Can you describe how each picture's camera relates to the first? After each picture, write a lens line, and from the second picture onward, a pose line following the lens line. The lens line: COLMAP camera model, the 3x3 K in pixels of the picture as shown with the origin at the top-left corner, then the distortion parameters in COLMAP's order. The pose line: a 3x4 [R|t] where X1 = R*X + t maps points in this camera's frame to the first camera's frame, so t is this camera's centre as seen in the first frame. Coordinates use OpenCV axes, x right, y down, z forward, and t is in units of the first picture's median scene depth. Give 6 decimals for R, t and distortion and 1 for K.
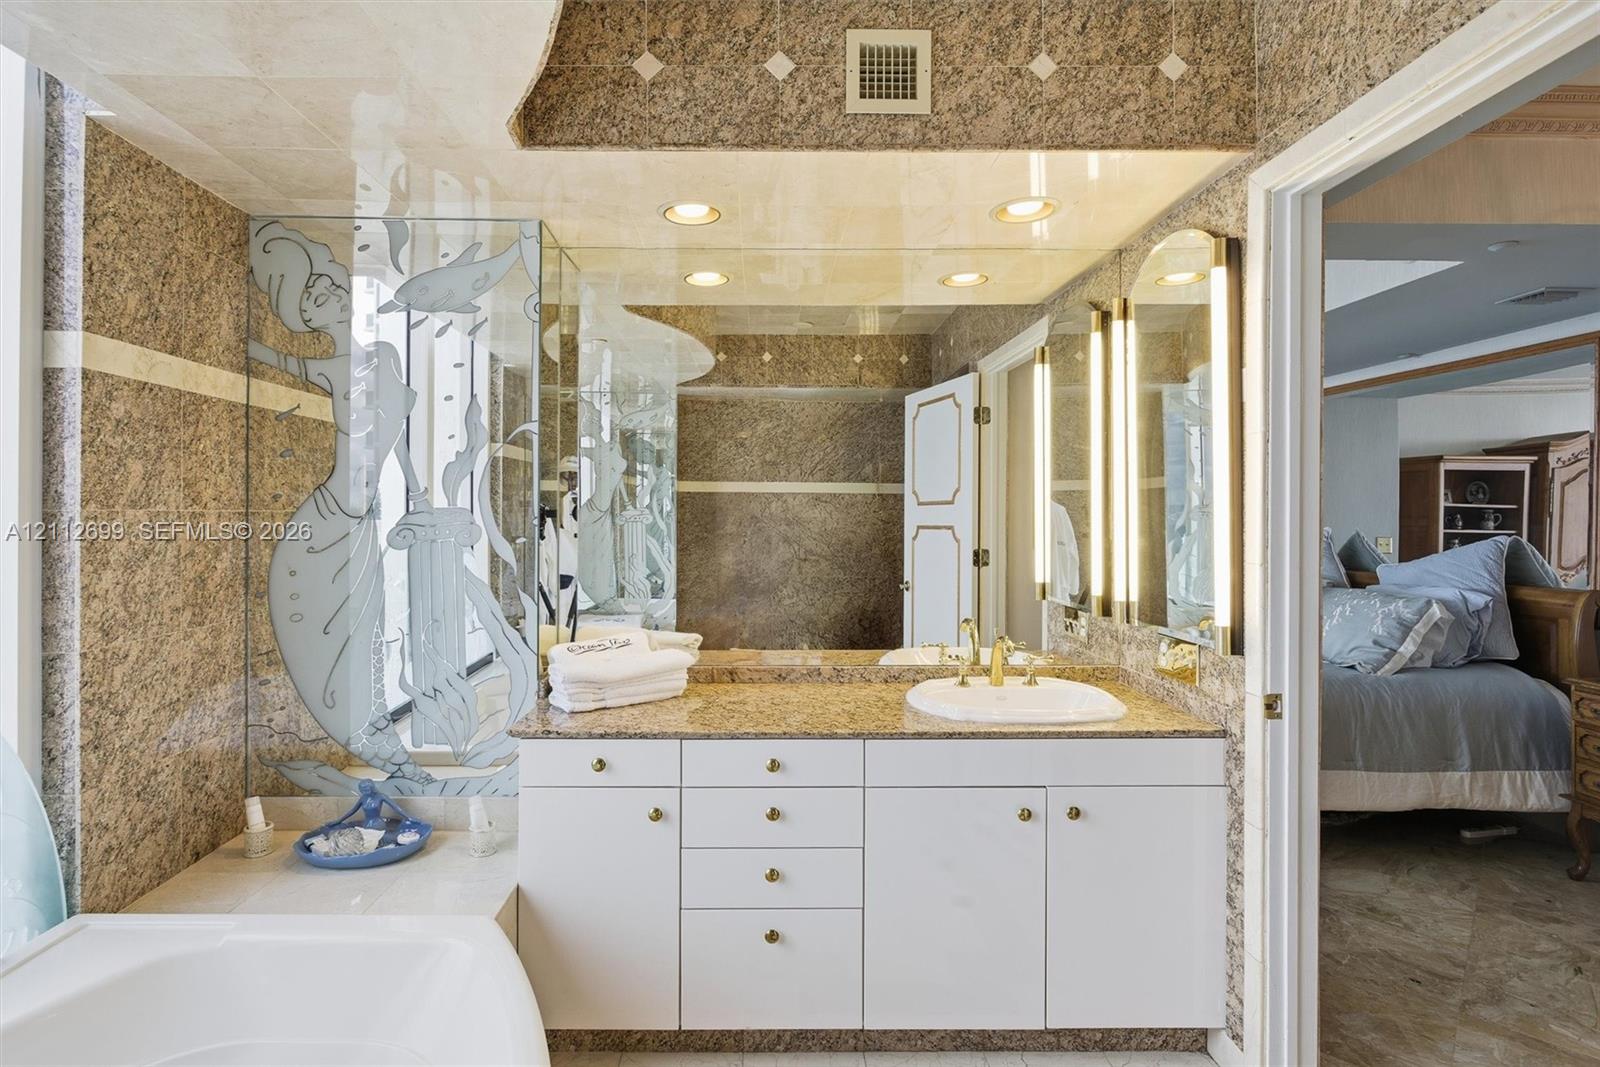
lens RADIAL K [[770.0, 0, 796.9], [0, 770.0, 522.5], [0, 0, 1]] dist [0.000239, 0.000030]
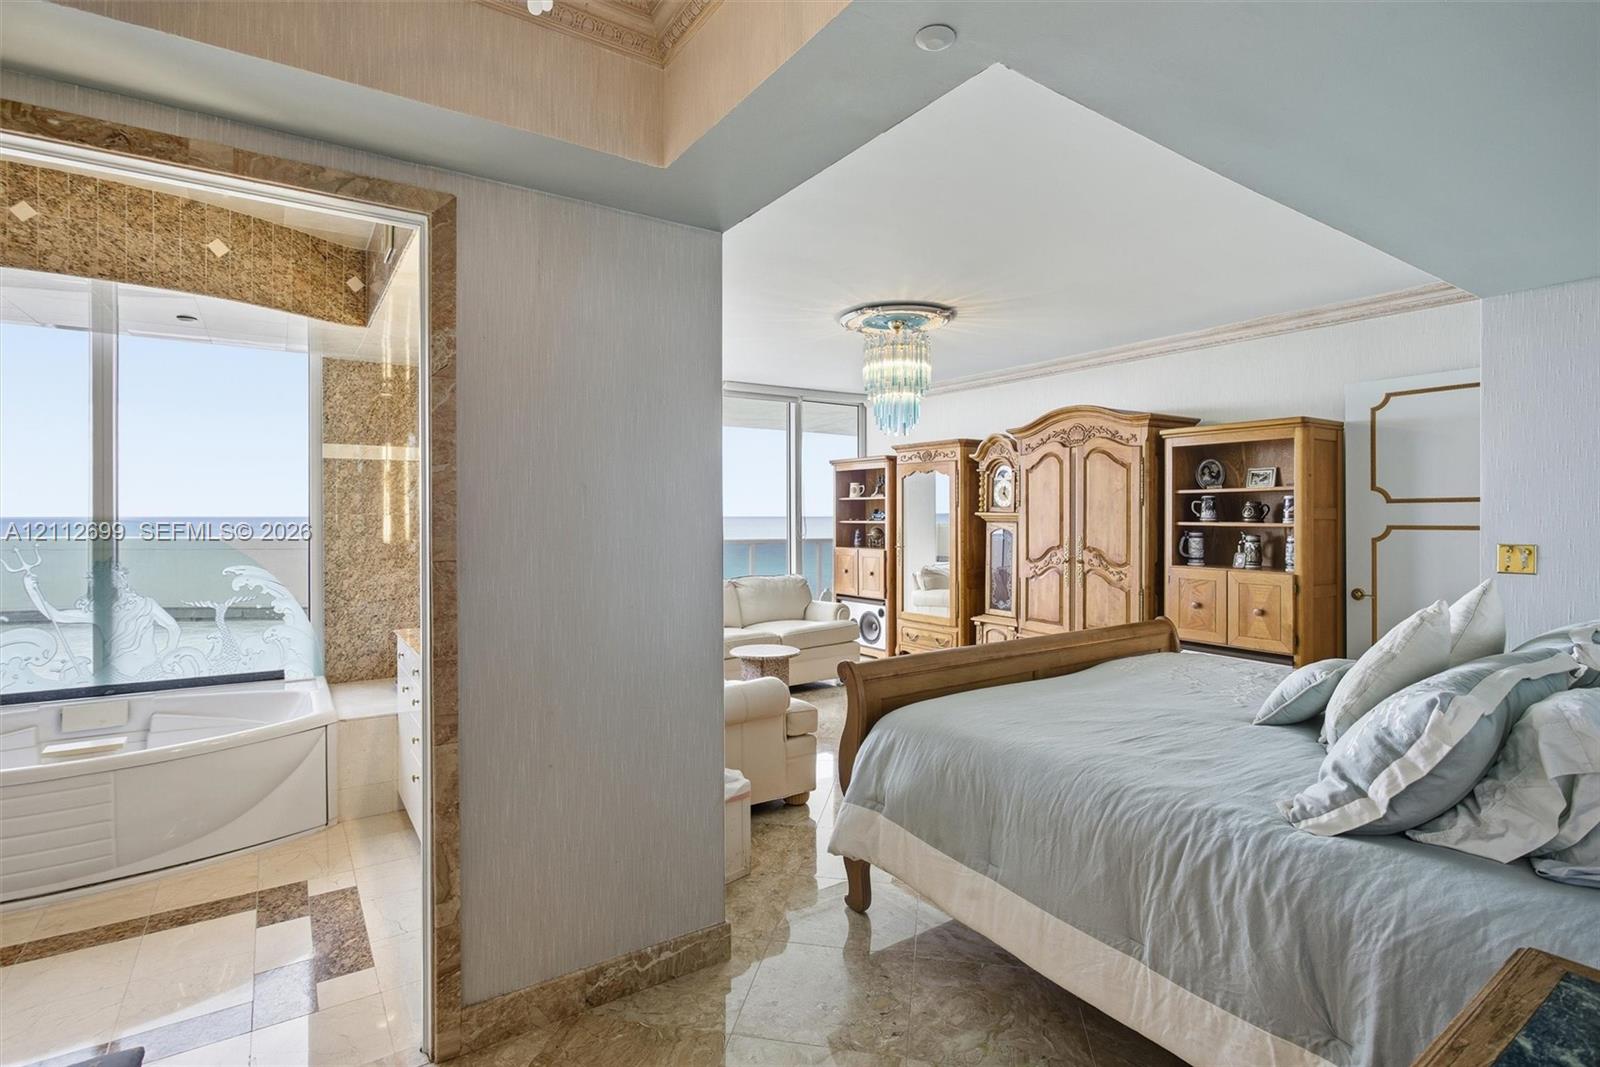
lens RADIAL K [[770.0, 0, 800.8], [0, 770.0, 524.3], [0, 0, 1]] dist [0.000239, 0.000030]
pose [[0.555457, 0.007121, -0.831515, 1.783589], [-0.005918, 0.999972, 0.004611, -0.005362], [0.831524, 0.002360, 0.555484, 0.795781]]
